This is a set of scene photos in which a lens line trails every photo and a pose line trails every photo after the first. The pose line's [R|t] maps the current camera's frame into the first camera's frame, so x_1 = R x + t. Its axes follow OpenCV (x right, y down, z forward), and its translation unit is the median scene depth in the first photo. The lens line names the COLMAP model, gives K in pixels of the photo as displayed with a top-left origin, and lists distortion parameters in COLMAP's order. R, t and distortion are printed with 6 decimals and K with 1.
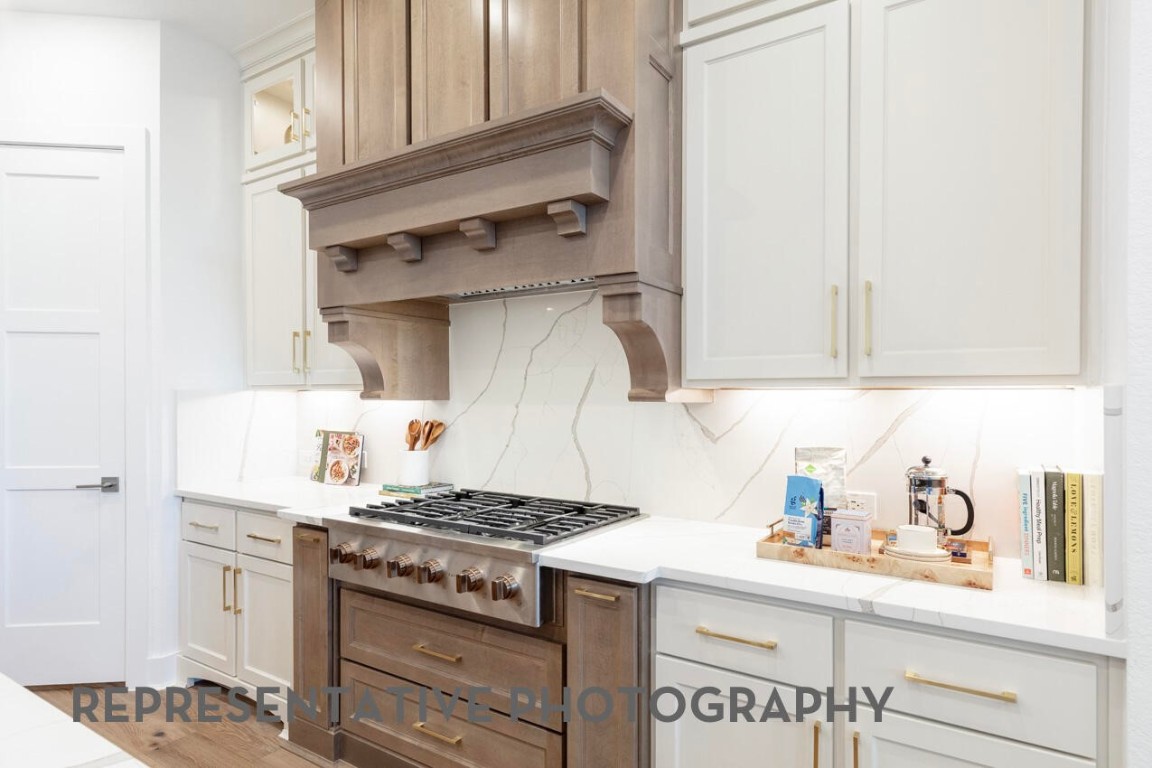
lens RADIAL K [[641.4, 0, 578.1], [0, 641.4, 395.3], [0, 0, 1]] dist [0.003834, 0.000471]
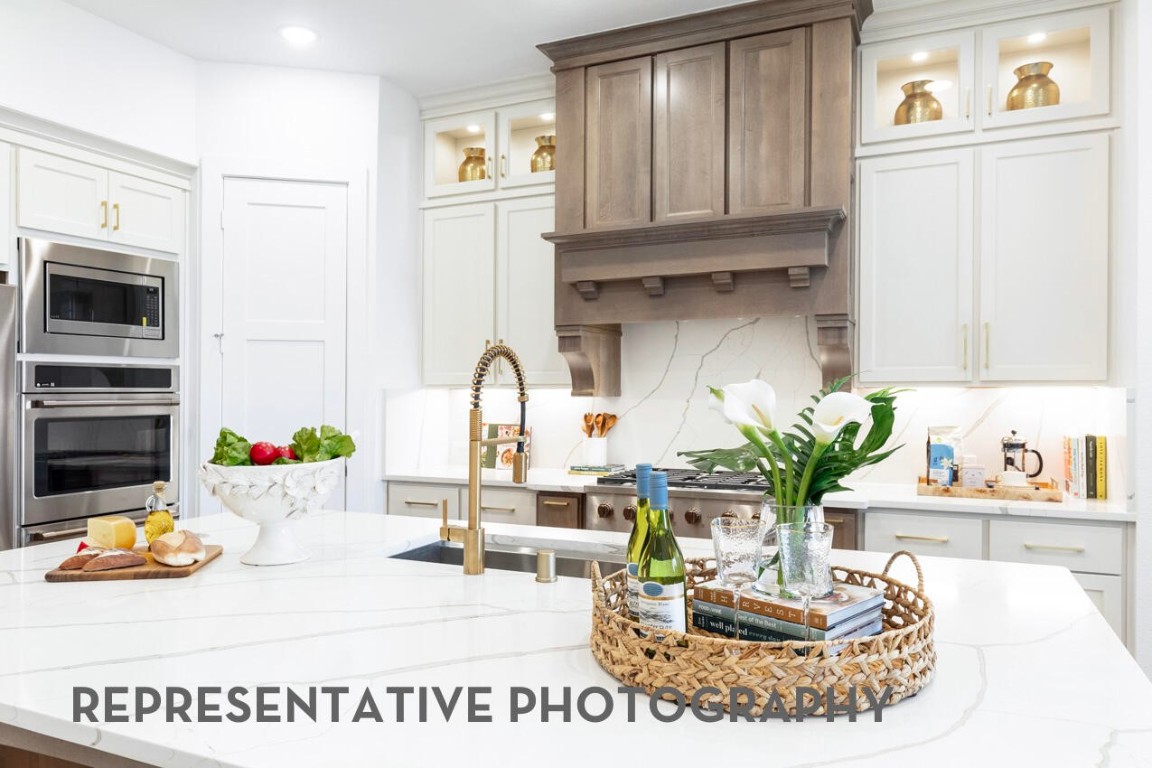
lens RADIAL K [[789.3, 0, 573.8], [0, 789.3, 389.5], [0, 0, 1]] dist [-0.008278, -0.002198]
pose [[0.988576, -0.005933, 0.150604, -0.785526], [0.005573, 0.999981, 0.002814, -0.016125], [-0.150618, -0.001942, 0.988590, -0.729171]]
